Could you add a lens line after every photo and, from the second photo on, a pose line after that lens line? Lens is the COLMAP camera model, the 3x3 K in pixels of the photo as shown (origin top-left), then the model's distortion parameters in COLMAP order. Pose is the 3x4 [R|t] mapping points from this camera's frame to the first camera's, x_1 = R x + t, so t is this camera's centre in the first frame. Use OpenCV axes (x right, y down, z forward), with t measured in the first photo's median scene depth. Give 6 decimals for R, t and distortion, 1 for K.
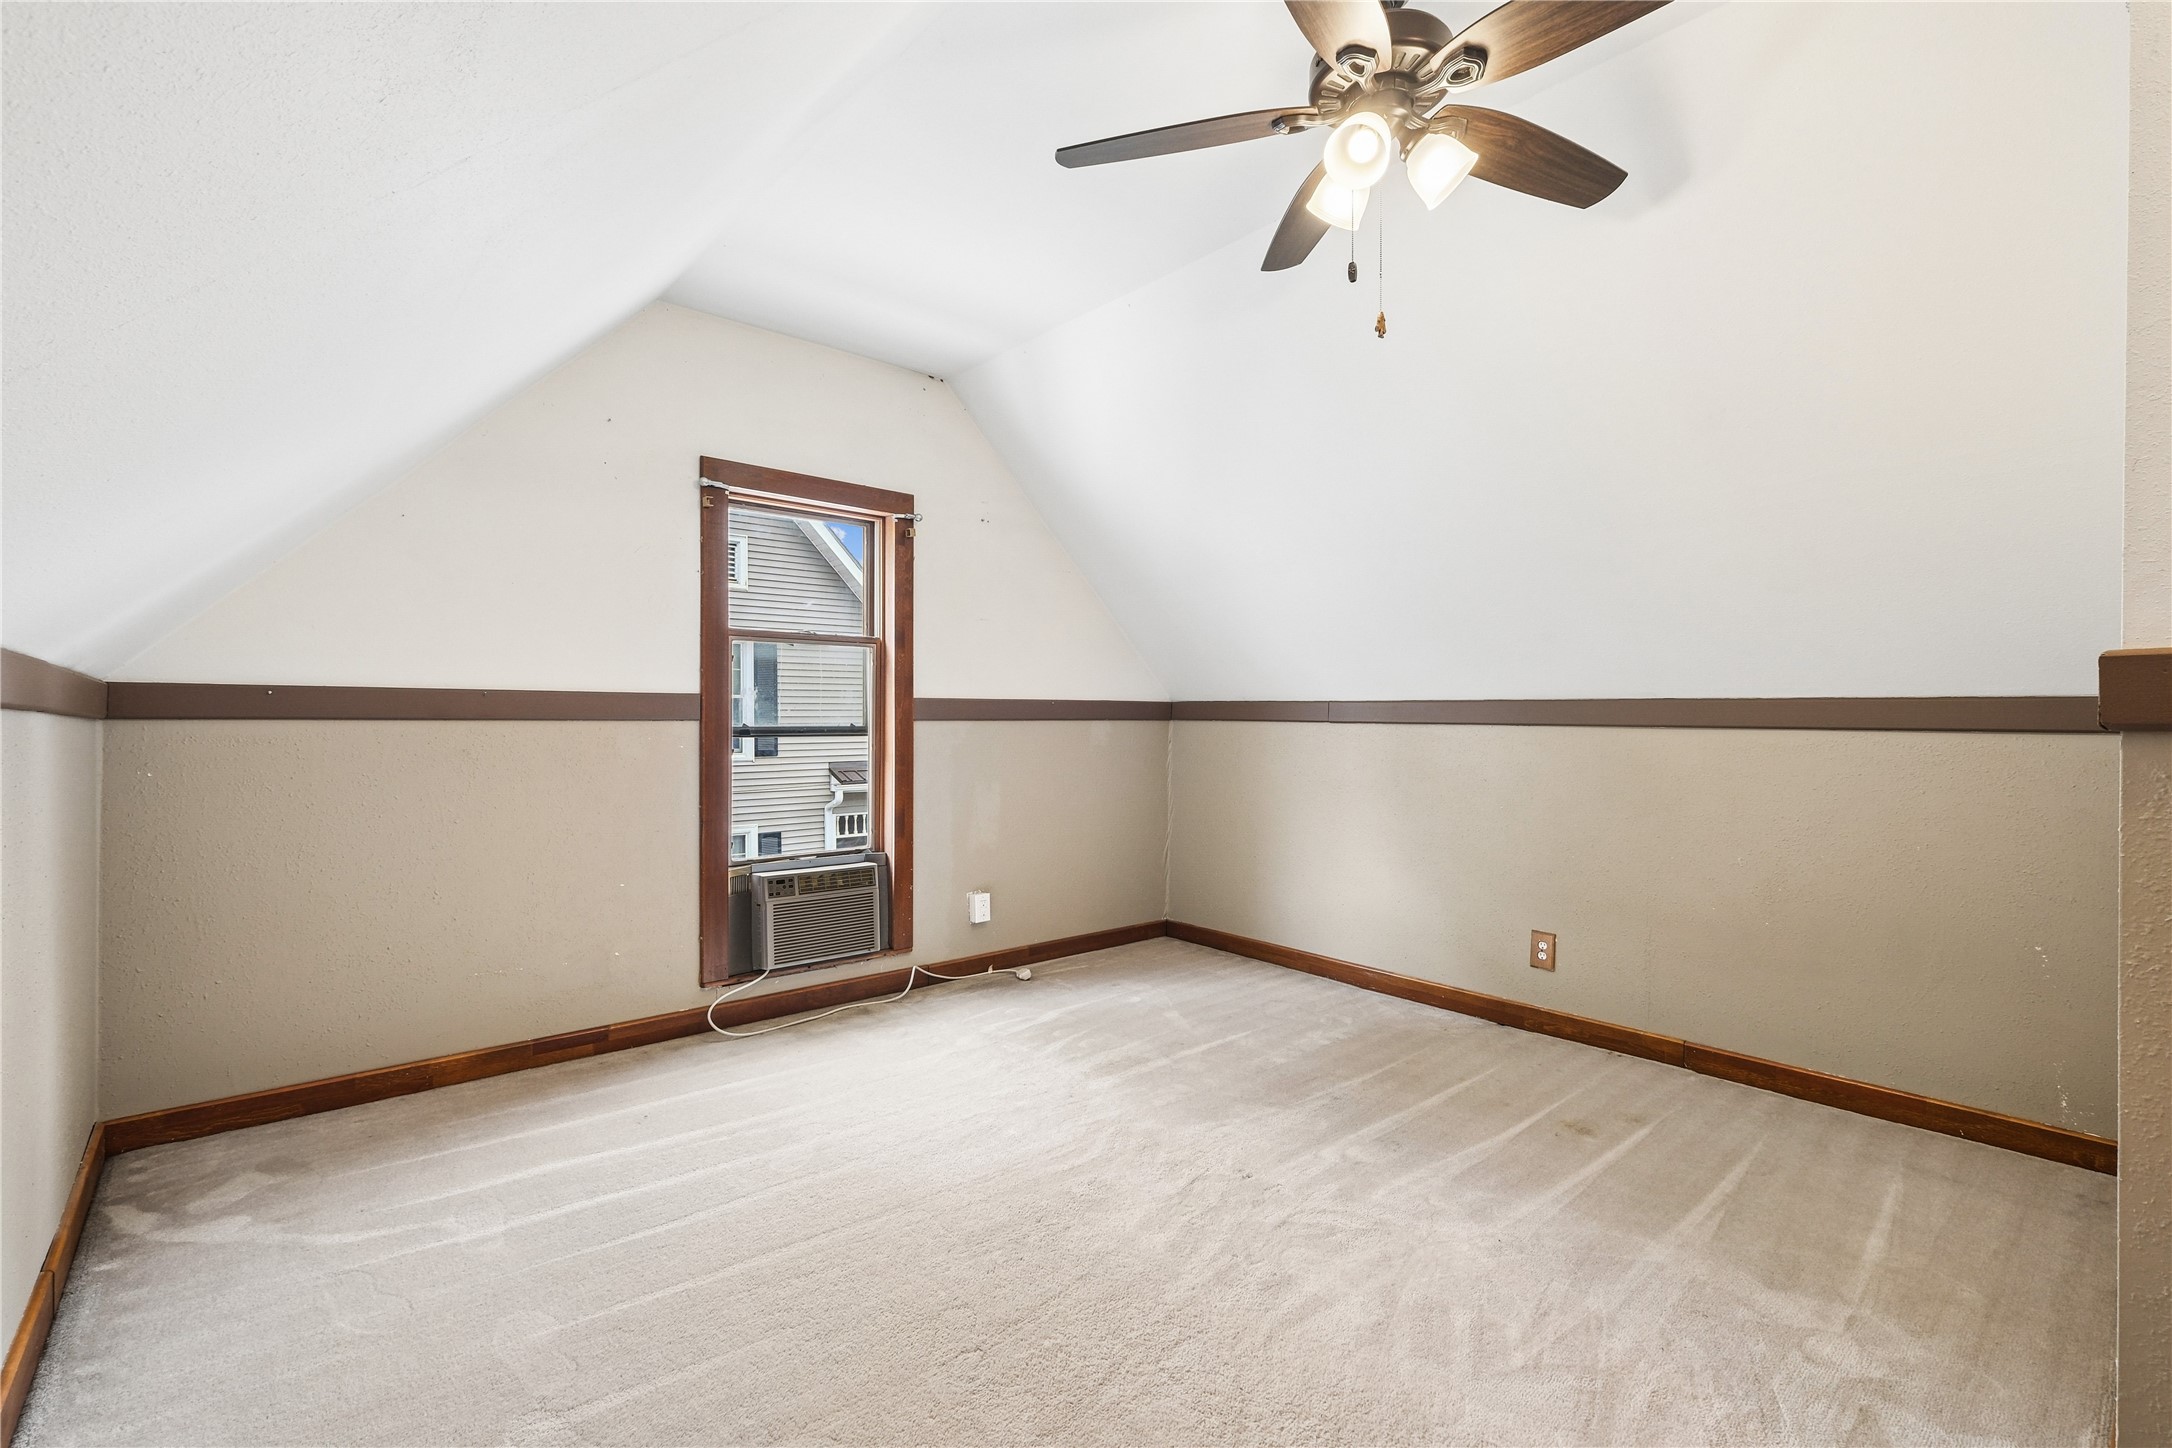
lens RADIAL K [[963.0, 0, 1094.1], [0, 963.0, 723.2], [0, 0, 1]] dist [0.010694, 0.001039]
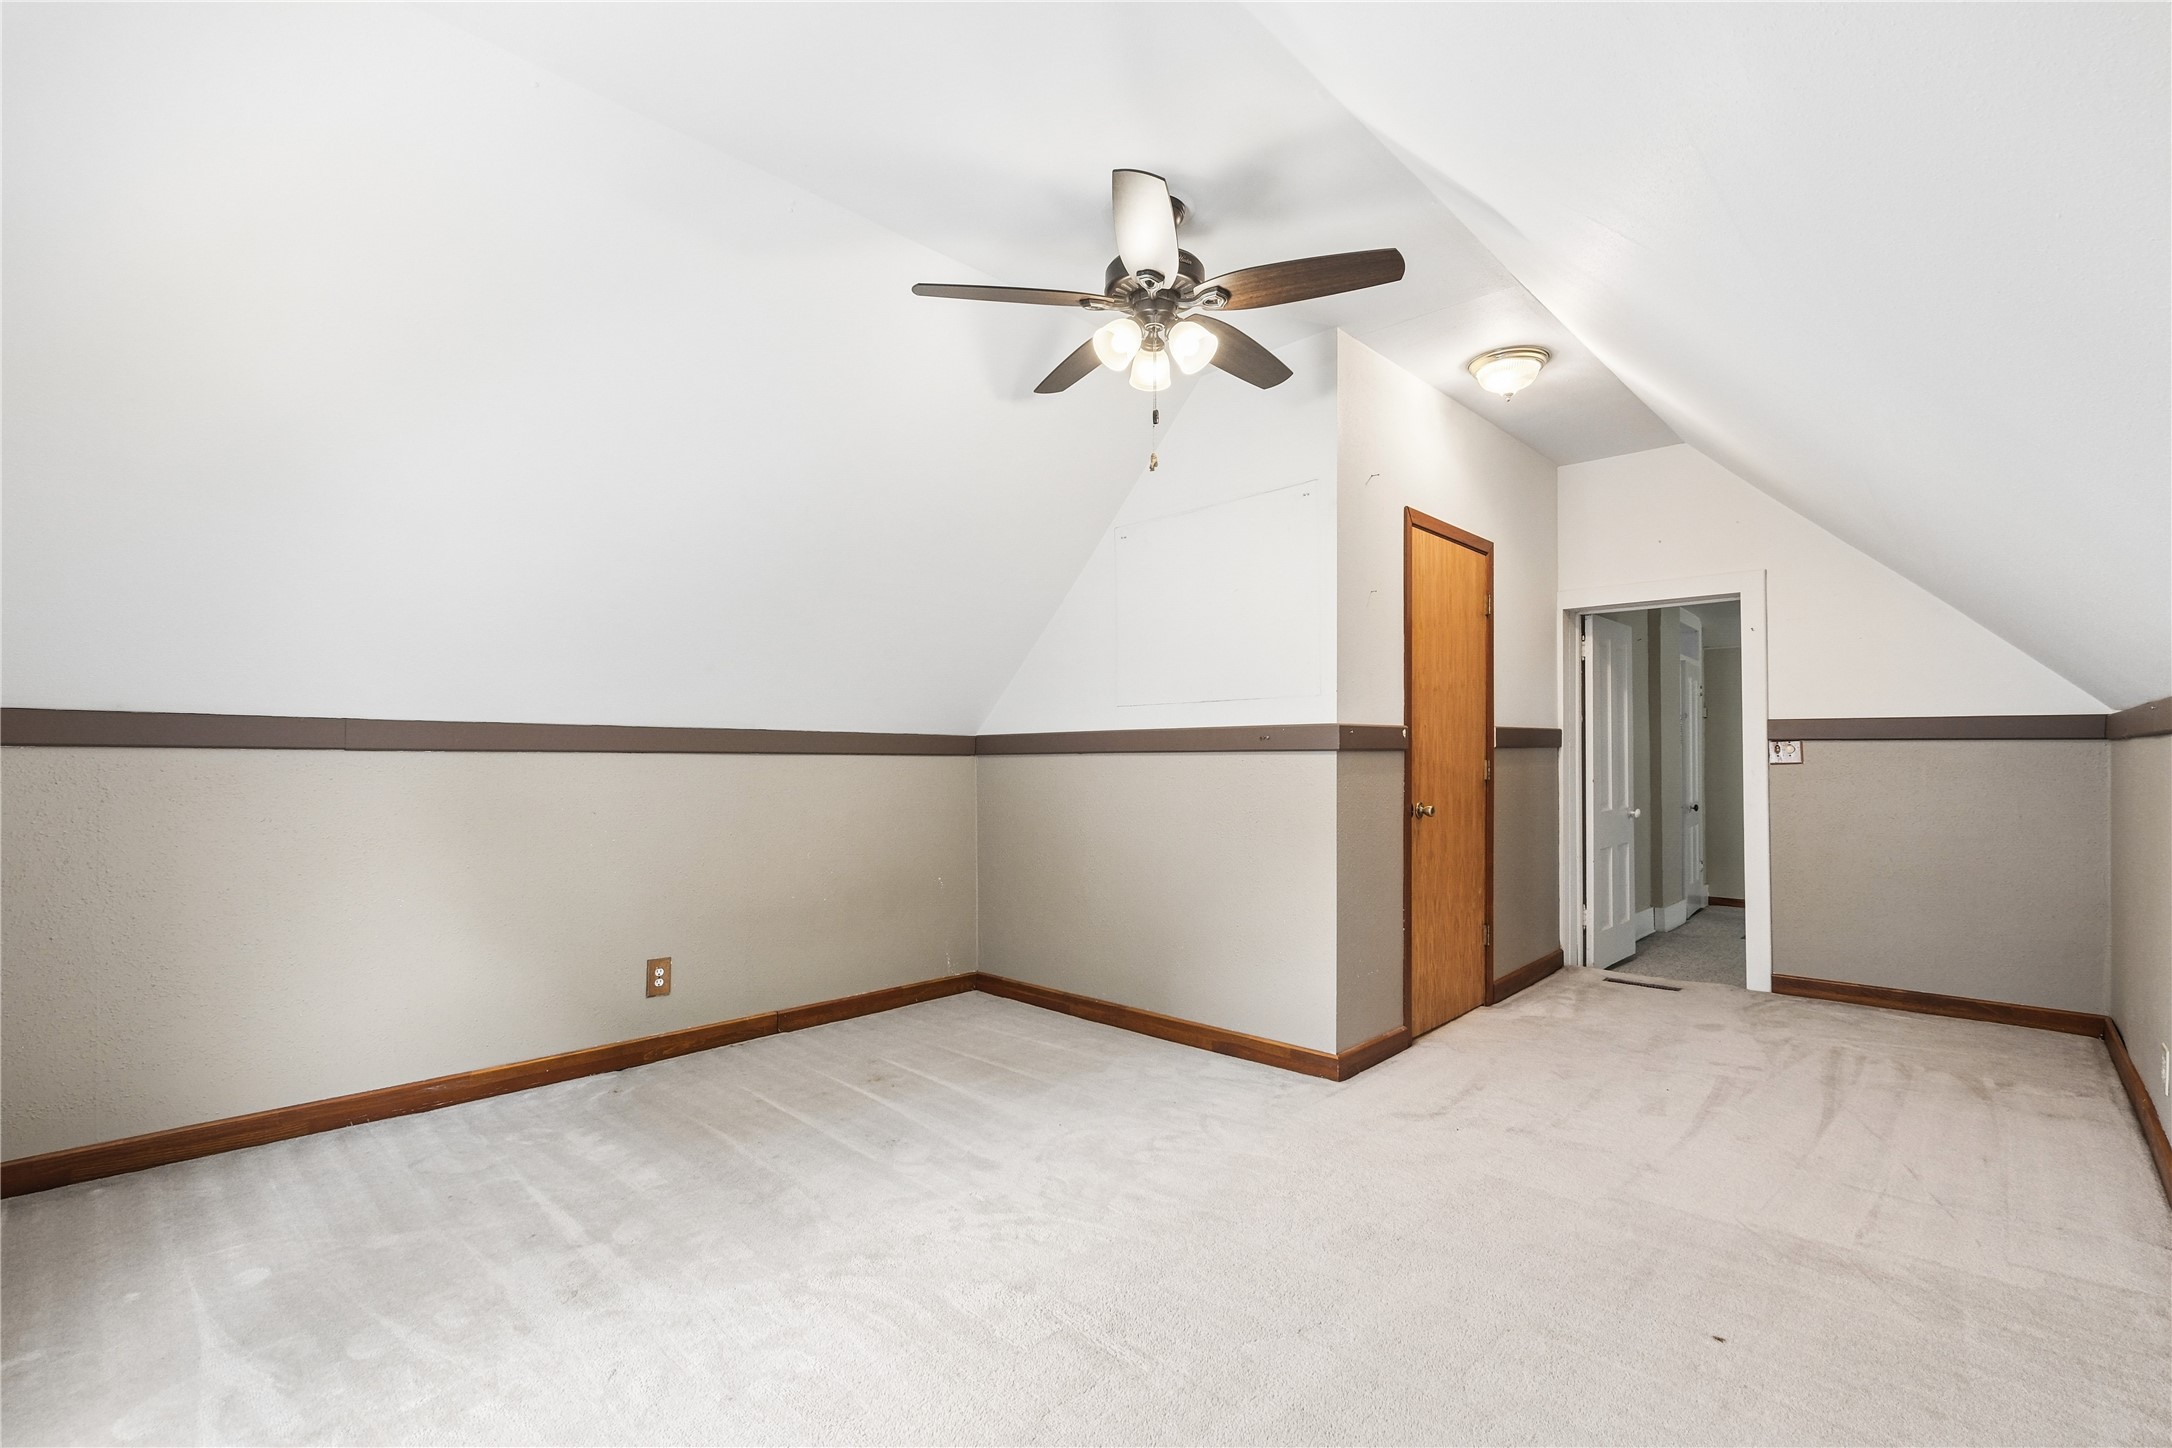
lens RADIAL K [[963.0, 0, 1098.6], [0, 963.0, 735.0], [0, 0, 1]] dist [0.010694, 0.001039]
pose [[-0.076869, 0.008742, 0.997003, -0.623001], [-0.002913, 0.999955, -0.008992, -0.009418], [-0.997037, -0.003596, -0.076840, 0.675637]]
